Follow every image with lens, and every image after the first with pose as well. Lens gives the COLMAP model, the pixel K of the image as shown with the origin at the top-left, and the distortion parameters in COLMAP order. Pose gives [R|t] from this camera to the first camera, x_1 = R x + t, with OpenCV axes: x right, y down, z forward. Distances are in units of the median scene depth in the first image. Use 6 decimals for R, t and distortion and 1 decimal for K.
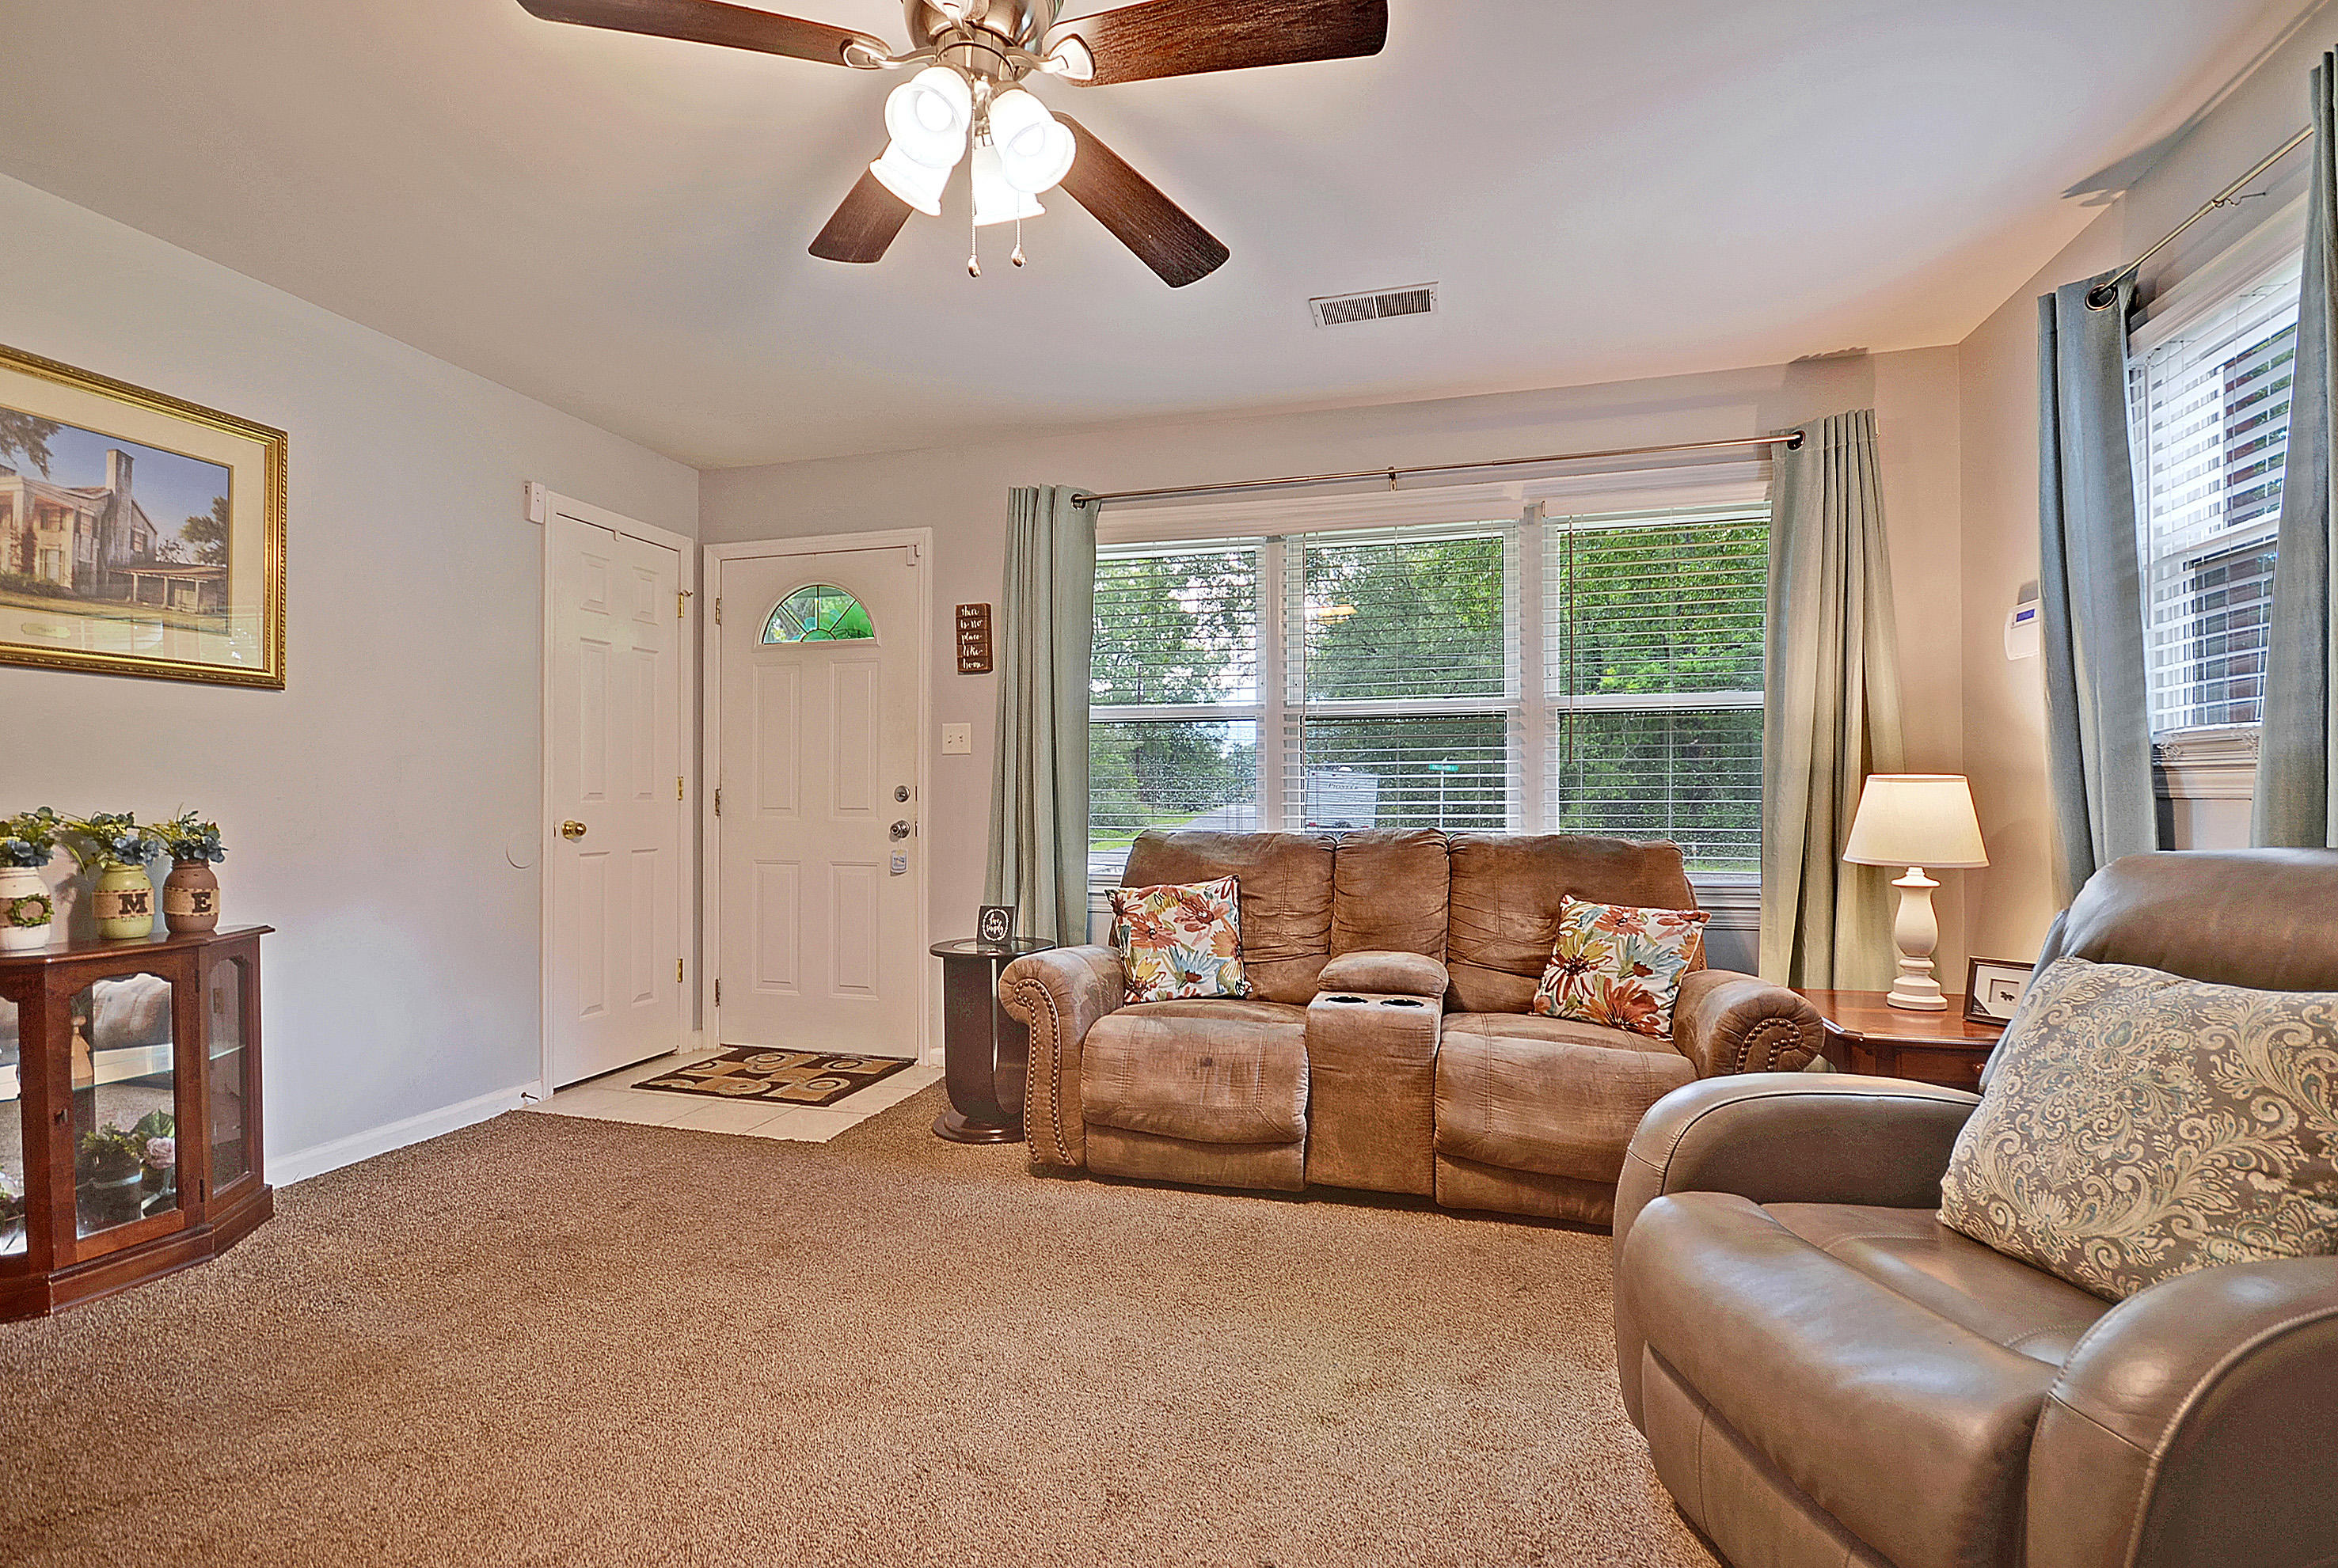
lens RADIAL K [[1064.8, 0, 1164.4], [0, 1064.8, 788.5], [0, 0, 1]] dist [-0.000199, 0.000157]
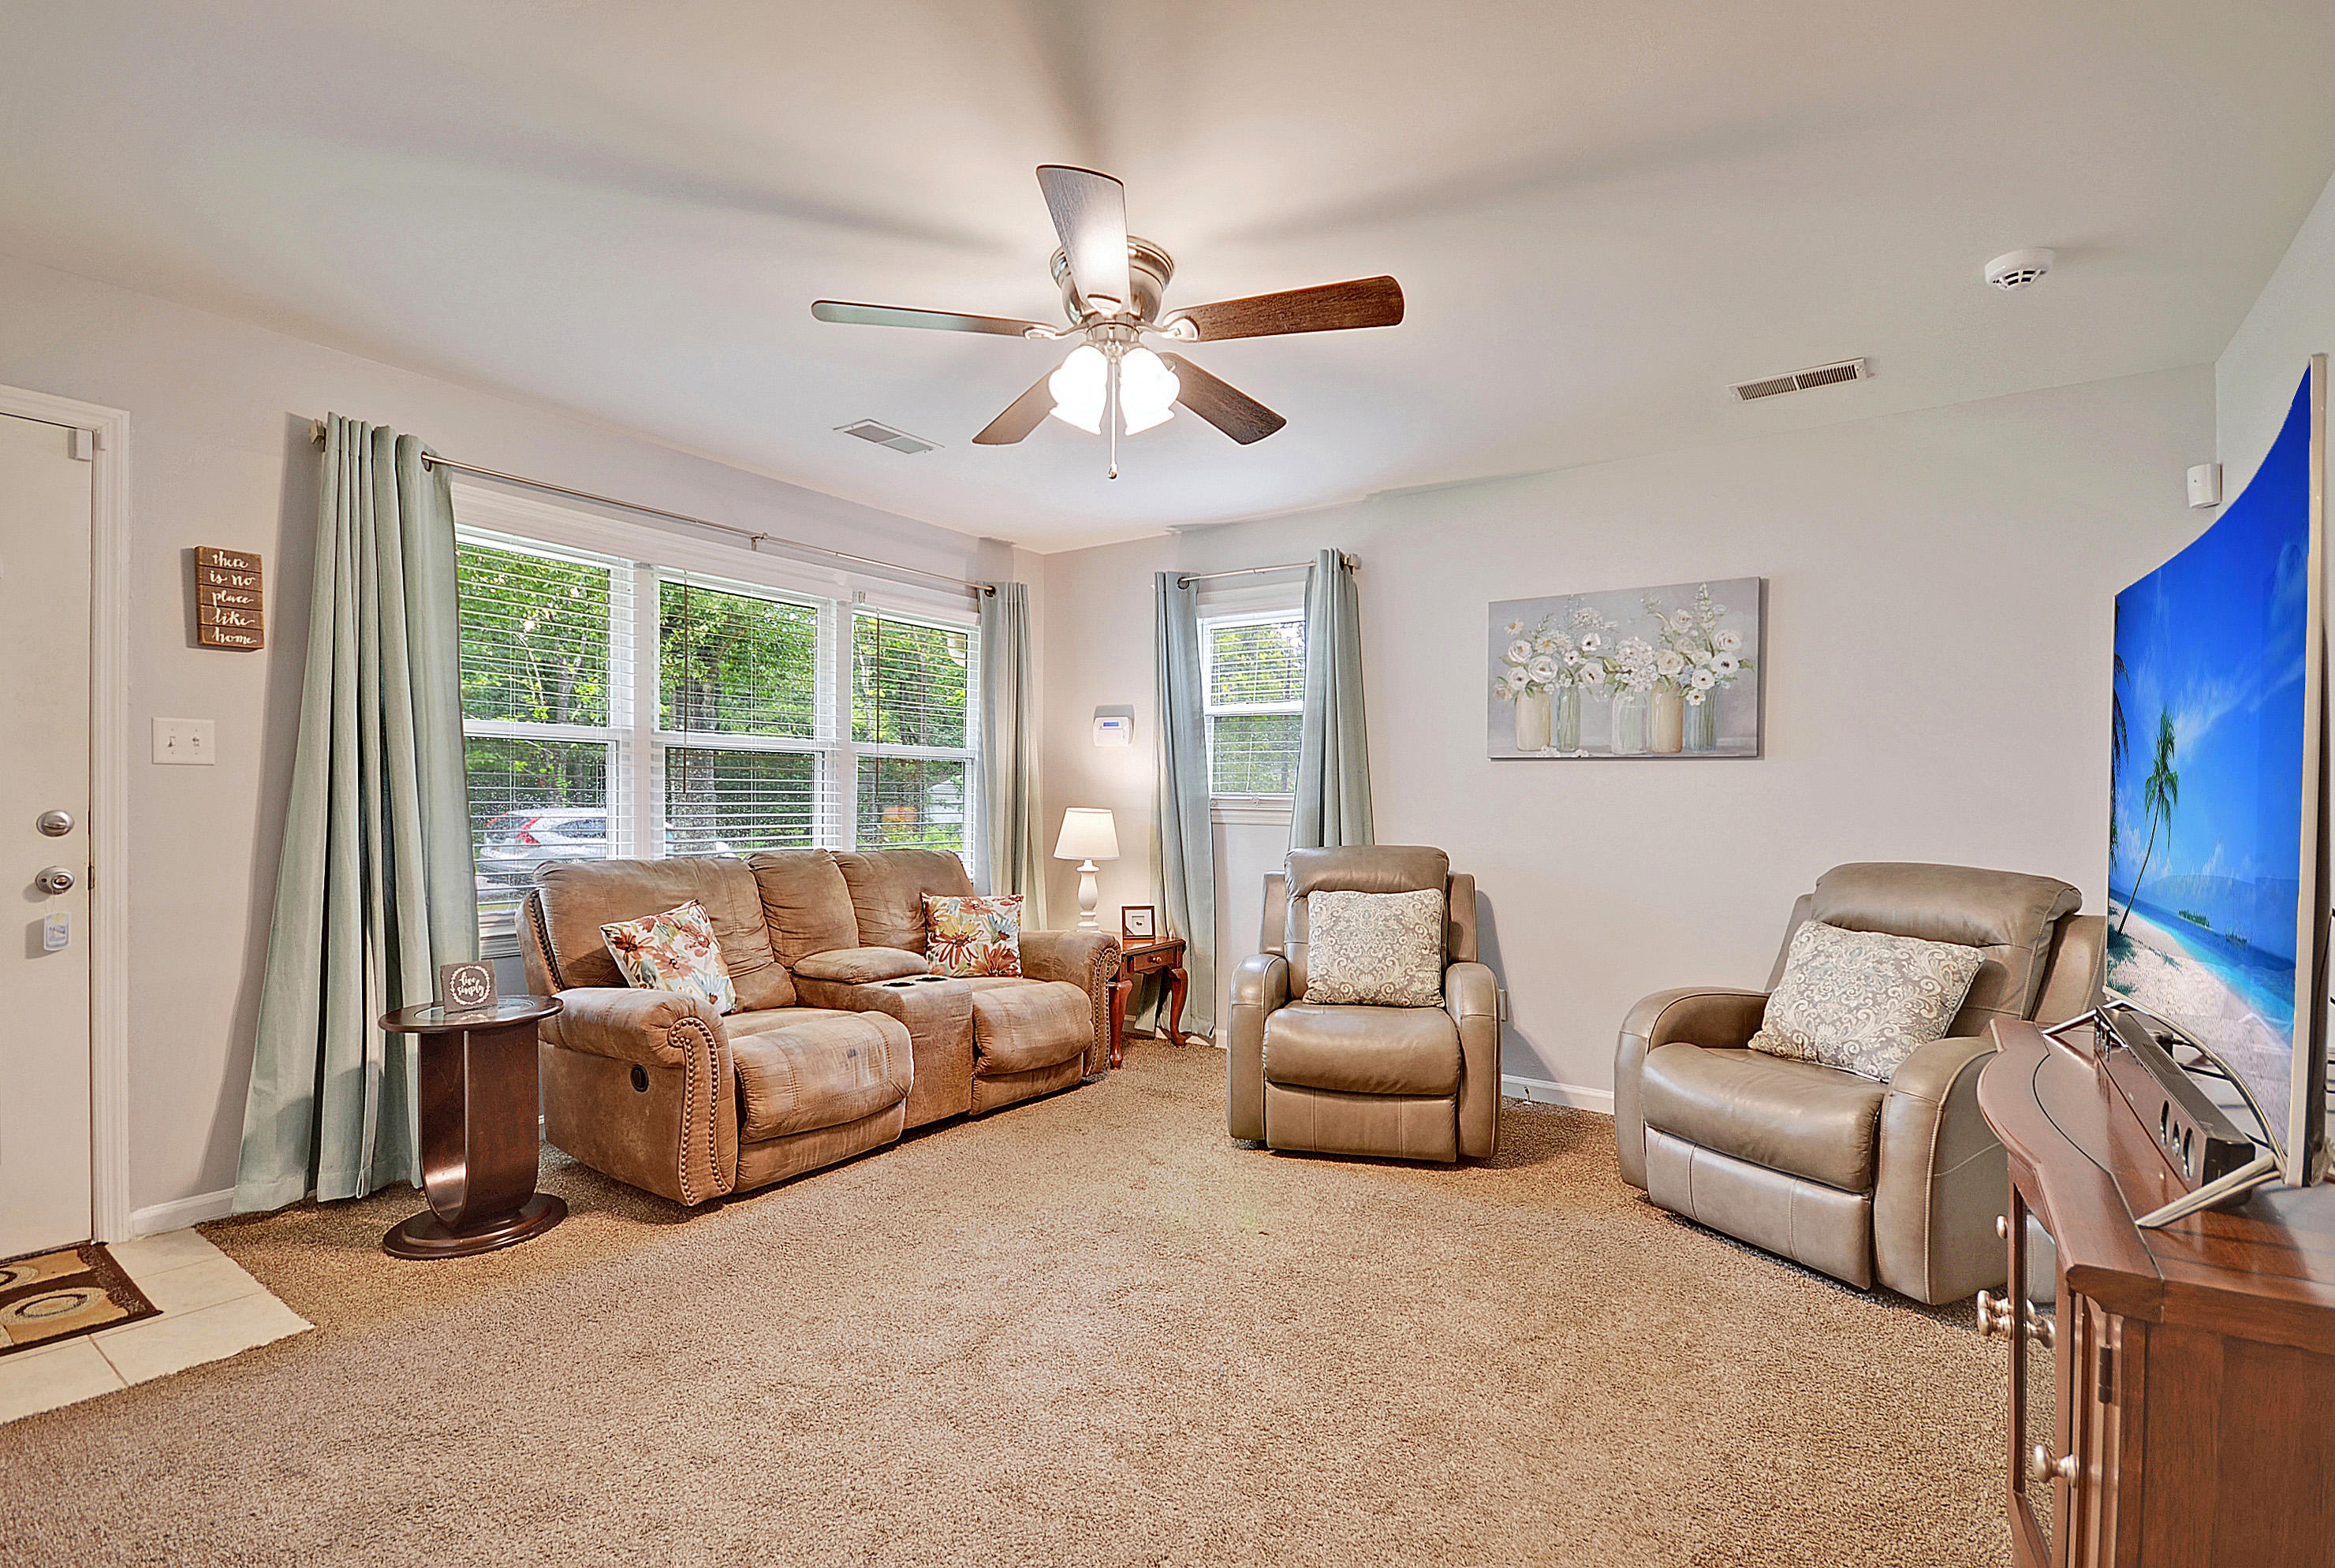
lens RADIAL K [[1063.4, 0, 1166.2], [0, 1063.4, 793.3], [0, 0, 1]] dist [-0.000199, 0.000157]
pose [[0.338254, 0.012005, 0.940978, -0.937461], [-0.016753, 0.999837, -0.006734, -0.028959], [-0.940906, -0.013487, 0.338400, 0.272665]]
